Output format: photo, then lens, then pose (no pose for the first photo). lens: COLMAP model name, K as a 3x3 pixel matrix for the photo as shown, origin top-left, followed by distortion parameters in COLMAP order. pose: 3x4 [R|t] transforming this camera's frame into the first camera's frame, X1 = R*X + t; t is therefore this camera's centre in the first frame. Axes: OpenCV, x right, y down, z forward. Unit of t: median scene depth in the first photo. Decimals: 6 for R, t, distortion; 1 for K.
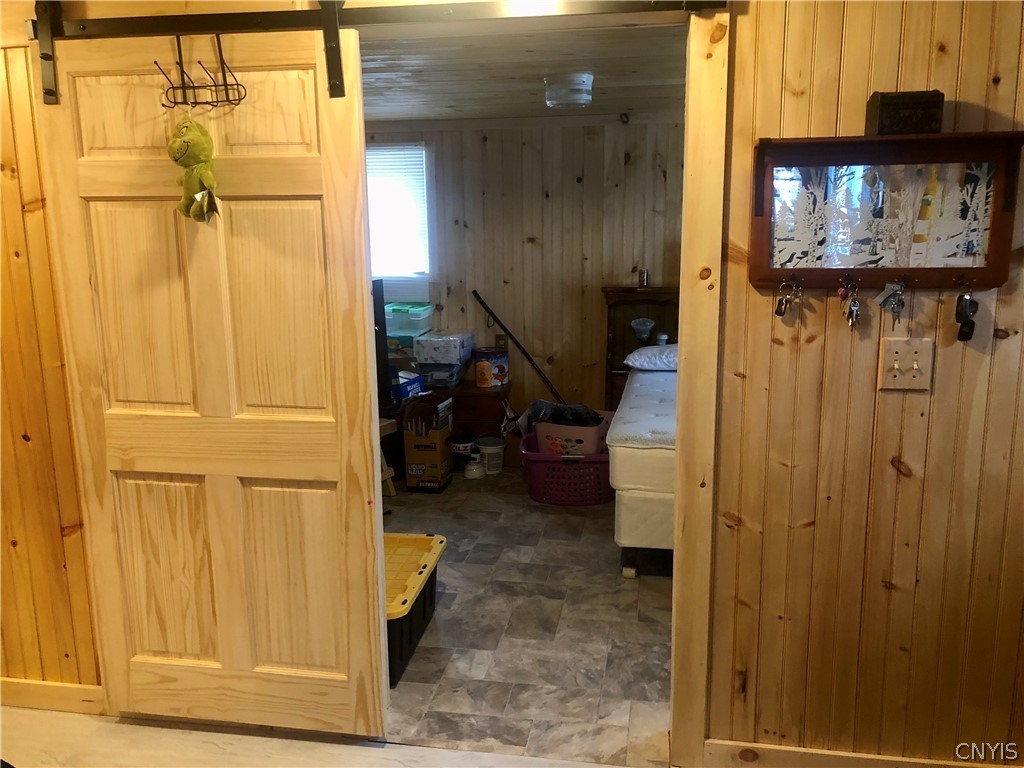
lens RADIAL K [[841.5, 0, 517.9], [0, 841.5, 387.2], [0, 0, 1]] dist [0.052020, -0.050530]
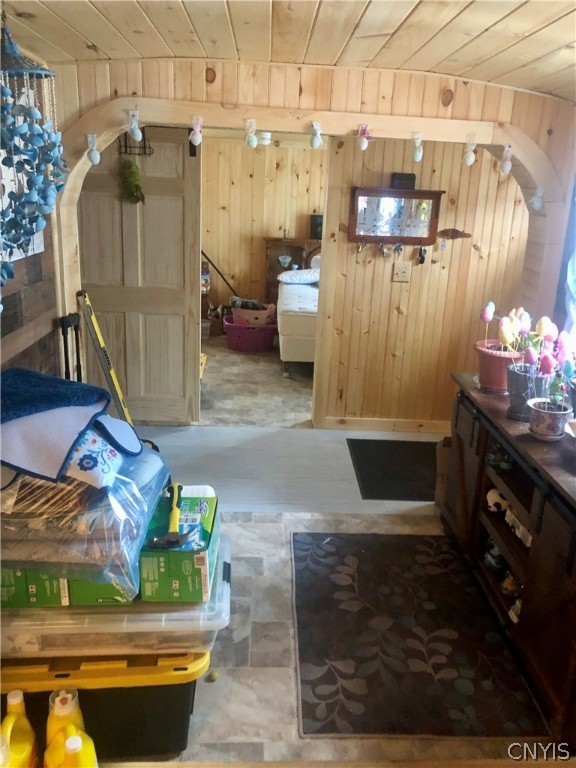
lens RADIAL K [[631.1, 0, 296.3], [0, 631.1, 379.0], [0, 0, 1]] dist [0.052020, -0.050530]
pose [[0.976157, -0.004374, 0.217019, -0.292899], [-0.018303, 0.994578, 0.102375, 0.102159], [-0.216290, -0.103906, 0.970784, -0.860883]]
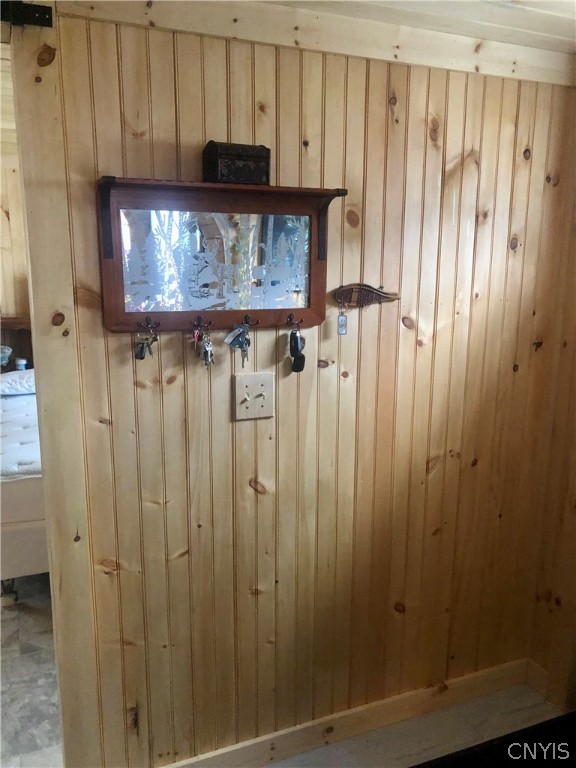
lens RADIAL K [[631.1, 0, 291.6], [0, 631.1, 393.8], [0, 0, 1]] dist [0.052020, -0.050530]
pose [[0.841623, -0.095037, 0.531638, 0.053527], [0.085043, 0.995435, 0.043316, -0.055319], [-0.533328, 0.008756, 0.845863, 0.247802]]
